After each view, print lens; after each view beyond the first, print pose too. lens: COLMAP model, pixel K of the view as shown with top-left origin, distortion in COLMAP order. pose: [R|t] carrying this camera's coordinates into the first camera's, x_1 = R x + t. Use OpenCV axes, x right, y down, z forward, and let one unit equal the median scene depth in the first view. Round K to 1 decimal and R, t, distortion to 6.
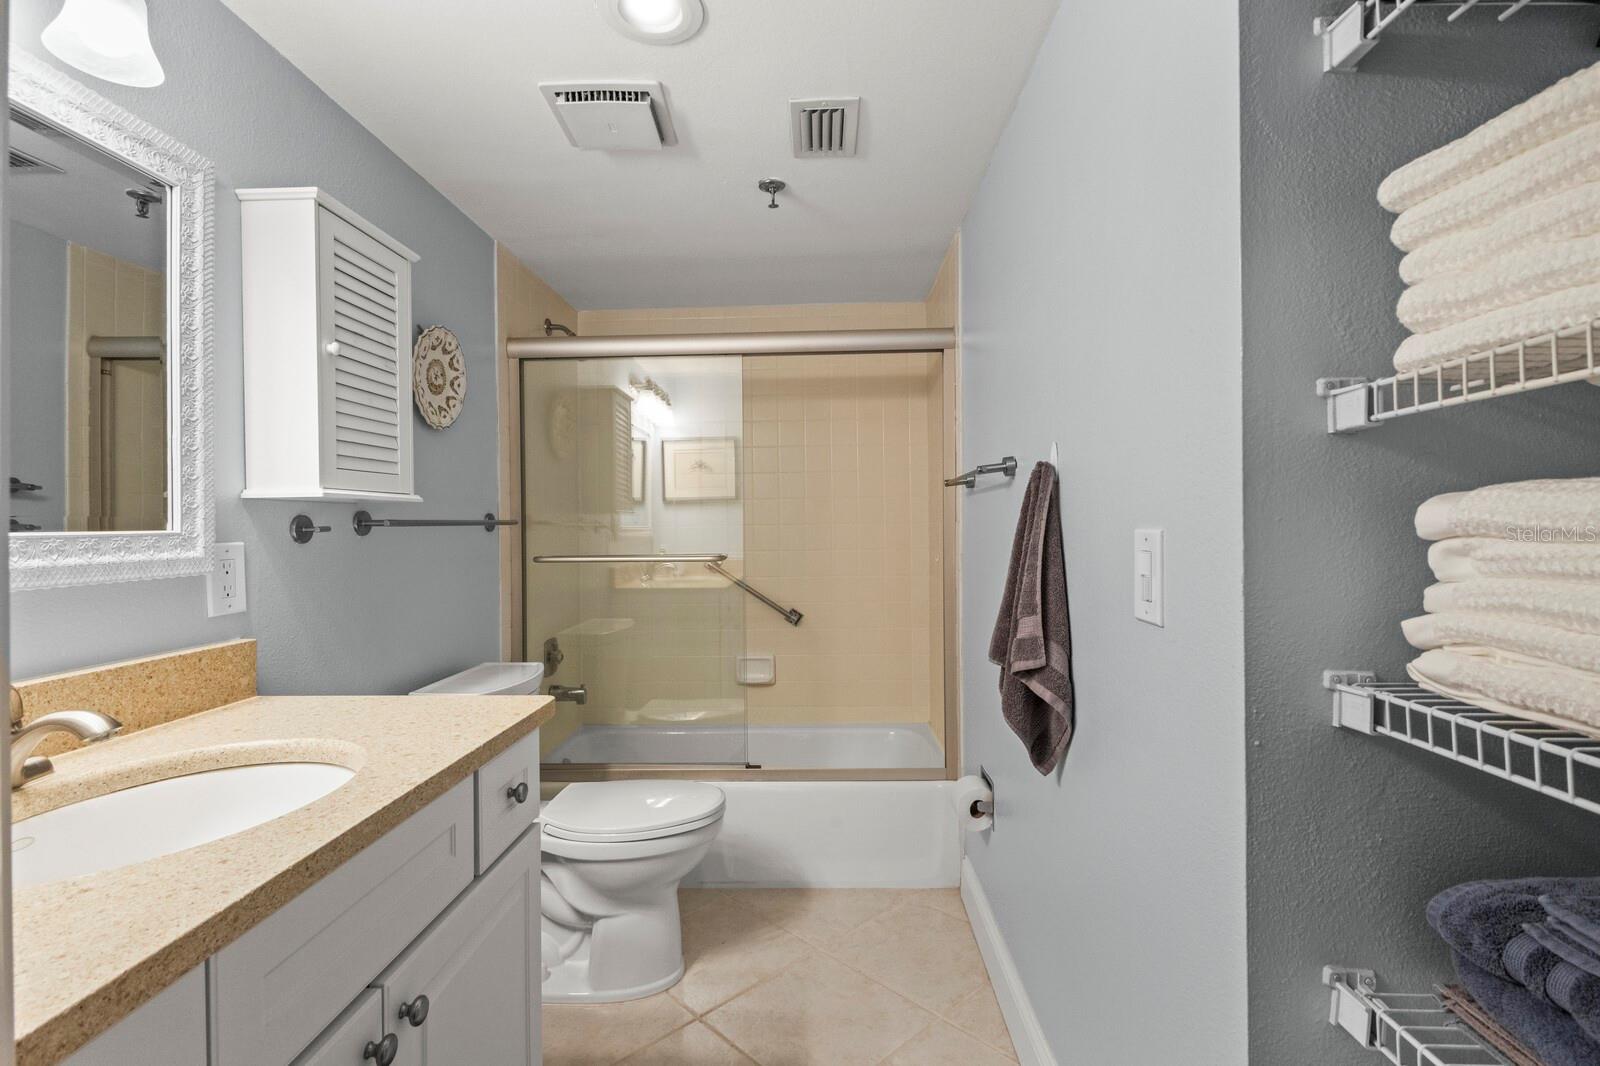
lens RADIAL K [[767.0, 0, 802.9], [0, 767.0, 529.8], [0, 0, 1]] dist [0.001101, -0.002040]
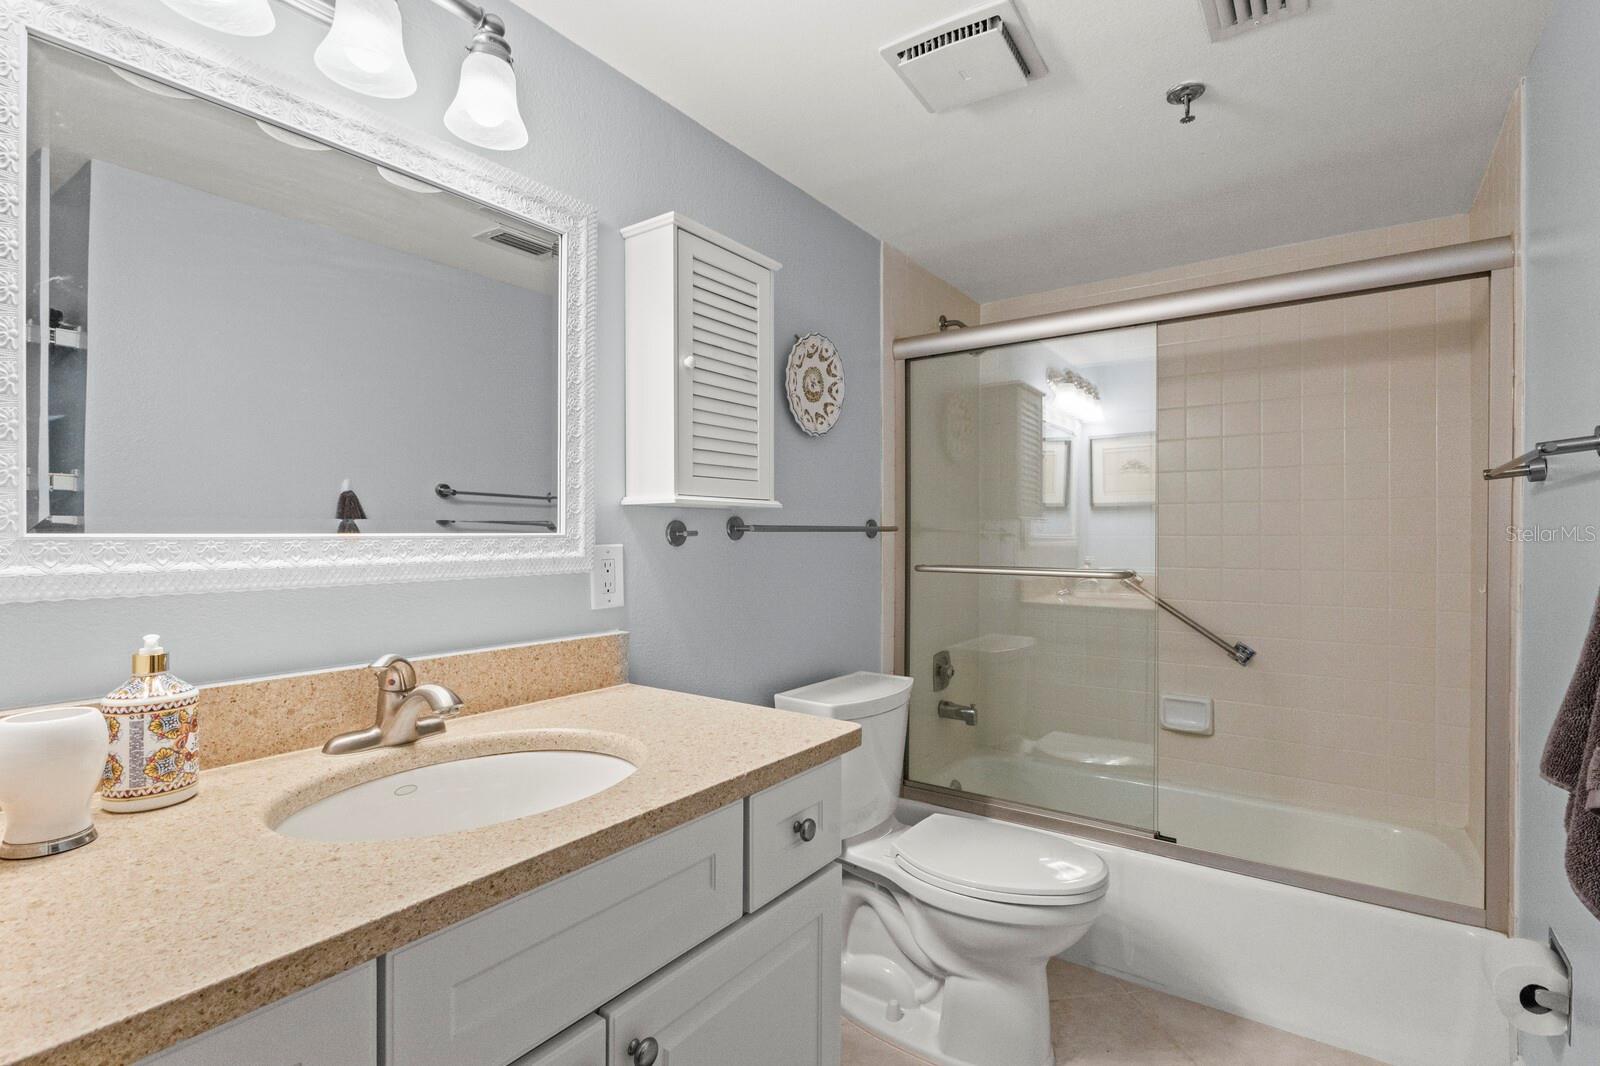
lens RADIAL K [[767.0, 0, 795.2], [0, 767.0, 535.5], [0, 0, 1]] dist [0.001101, -0.002040]
pose [[0.827817, 0.014717, -0.560805, 0.081794], [-0.015717, 0.999872, 0.003039, -0.003131], [0.560778, 0.006298, 0.827942, 0.167358]]
